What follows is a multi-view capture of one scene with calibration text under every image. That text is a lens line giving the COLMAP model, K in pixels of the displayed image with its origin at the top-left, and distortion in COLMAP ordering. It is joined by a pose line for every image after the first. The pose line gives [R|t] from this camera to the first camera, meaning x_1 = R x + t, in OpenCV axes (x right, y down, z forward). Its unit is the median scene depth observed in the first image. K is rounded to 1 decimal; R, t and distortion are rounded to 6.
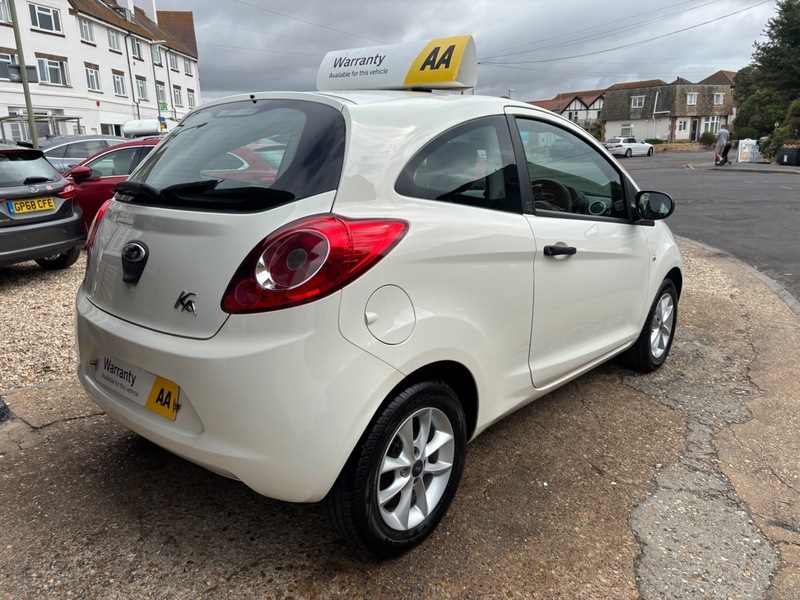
lens RADIAL K [[603.2, 0, 402.7], [0, 603.2, 295.9], [0, 0, 1]] dist [0.048952, -0.052084]
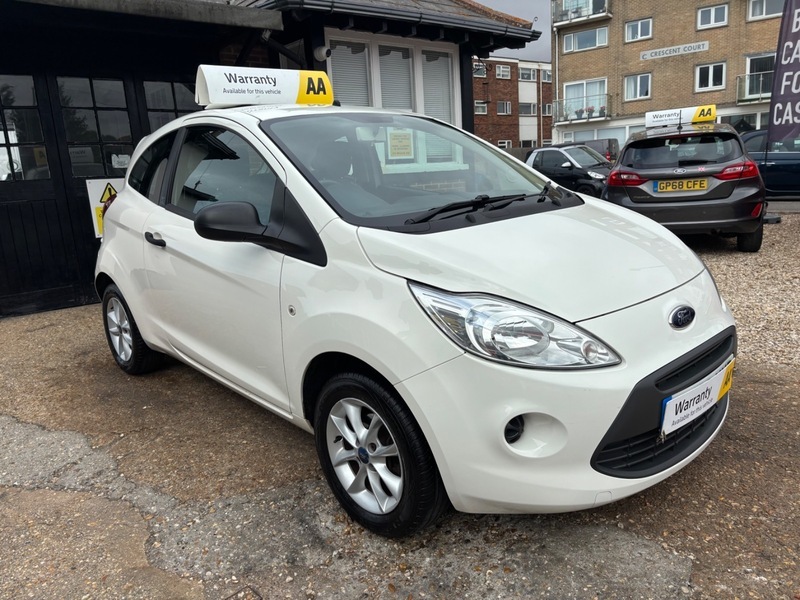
lens RADIAL K [[603.2, 0, 400.2], [0, 603.2, 299.4], [0, 0, 1]] dist [0.048952, -0.052084]
pose [[-0.119763, 0.229599, -0.965889, 0.098027], [-0.173766, 0.953026, 0.248087, -0.024255], [0.977477, 0.197550, -0.074240, 0.111590]]
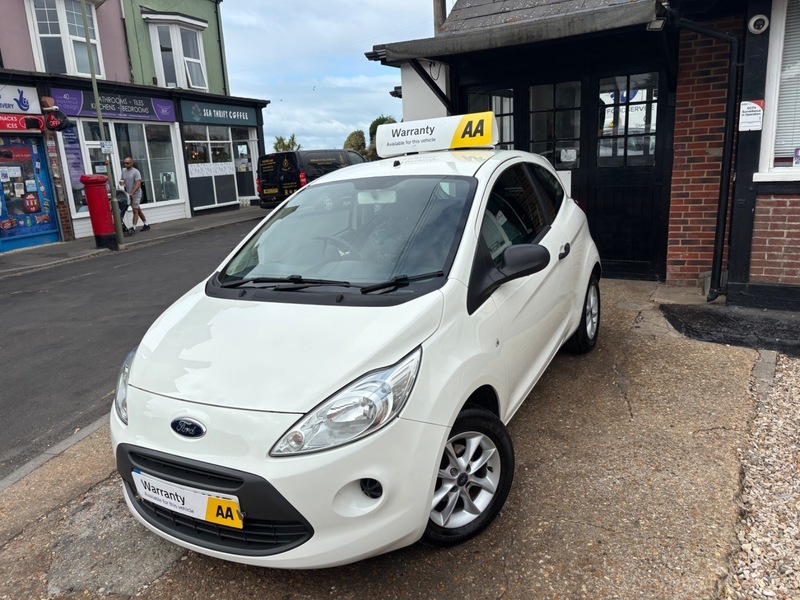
lens RADIAL K [[603.2, 0, 388.2], [0, 603.2, 296.8], [0, 0, 1]] dist [0.048952, -0.052084]
pose [[-0.978738, 0.122144, -0.164781, 0.029277], [0.033966, 0.888785, 0.457064, -0.053703], [0.202282, 0.441749, -0.874036, 0.186785]]
